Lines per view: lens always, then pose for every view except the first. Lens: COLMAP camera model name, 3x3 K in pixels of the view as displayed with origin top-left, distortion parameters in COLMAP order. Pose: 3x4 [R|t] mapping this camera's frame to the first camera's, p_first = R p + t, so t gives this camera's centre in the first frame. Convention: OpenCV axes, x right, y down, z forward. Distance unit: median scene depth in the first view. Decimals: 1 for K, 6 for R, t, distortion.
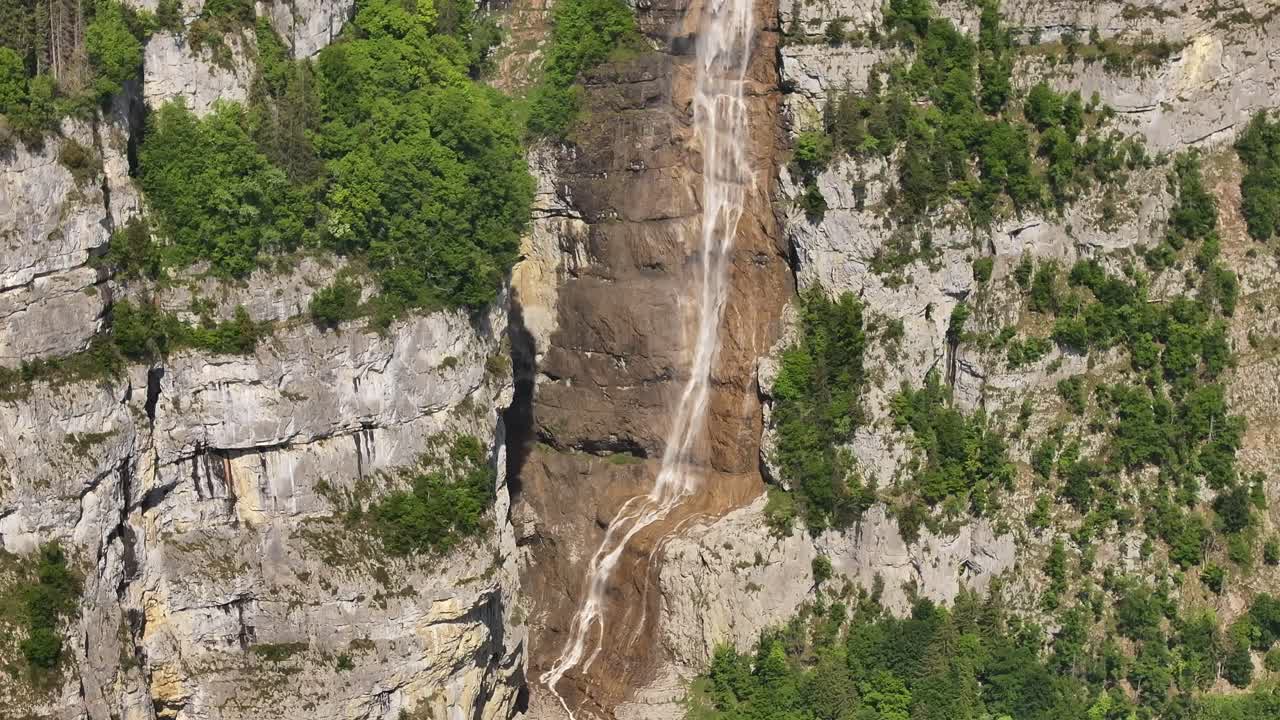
lens RADIAL K [[2920.3, 0, 640.0], [0, 2920.3, 360.0], [0, 0, 1]] dist [-0.115225, 0.168467]
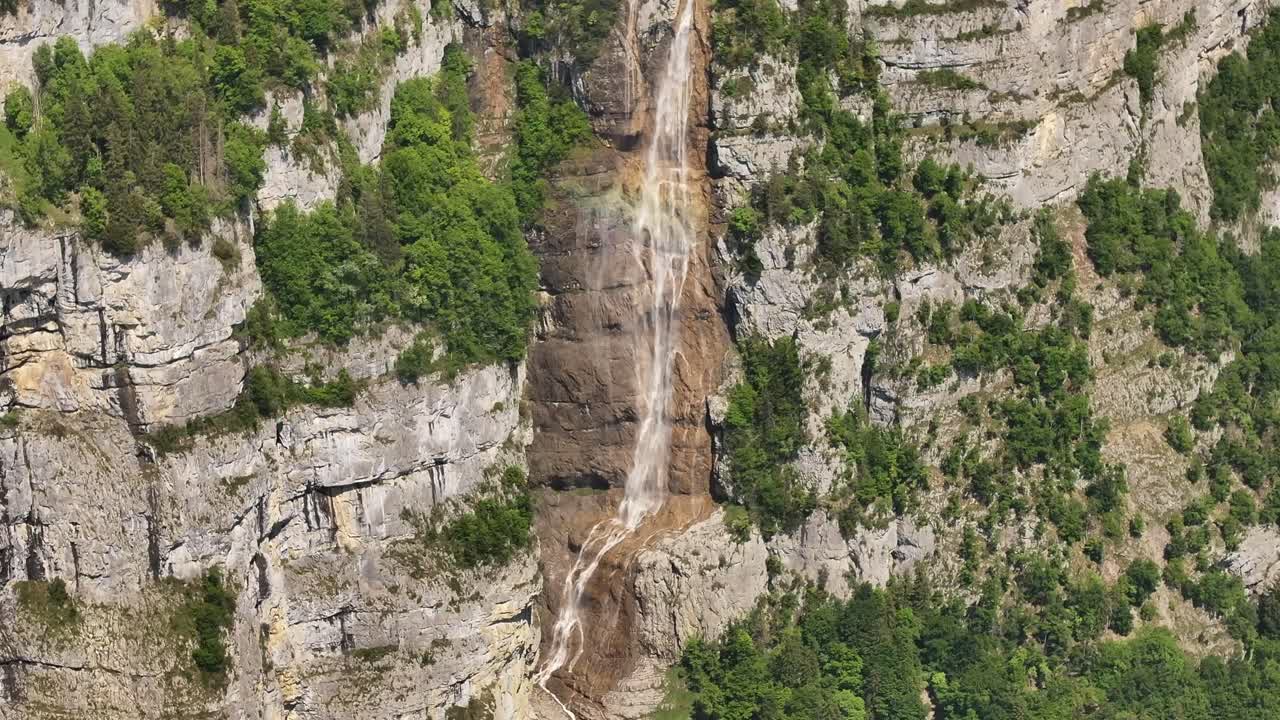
lens RADIAL K [[2920.3, 0, 640.0], [0, 2920.3, 360.0], [0, 0, 1]] dist [-0.115225, 0.168467]
pose [[0.987562, -0.057517, 0.146334, -0.168295], [0.063150, 0.997420, -0.034143, 0.024422], [-0.143992, 0.042959, 0.988646, -0.197552]]
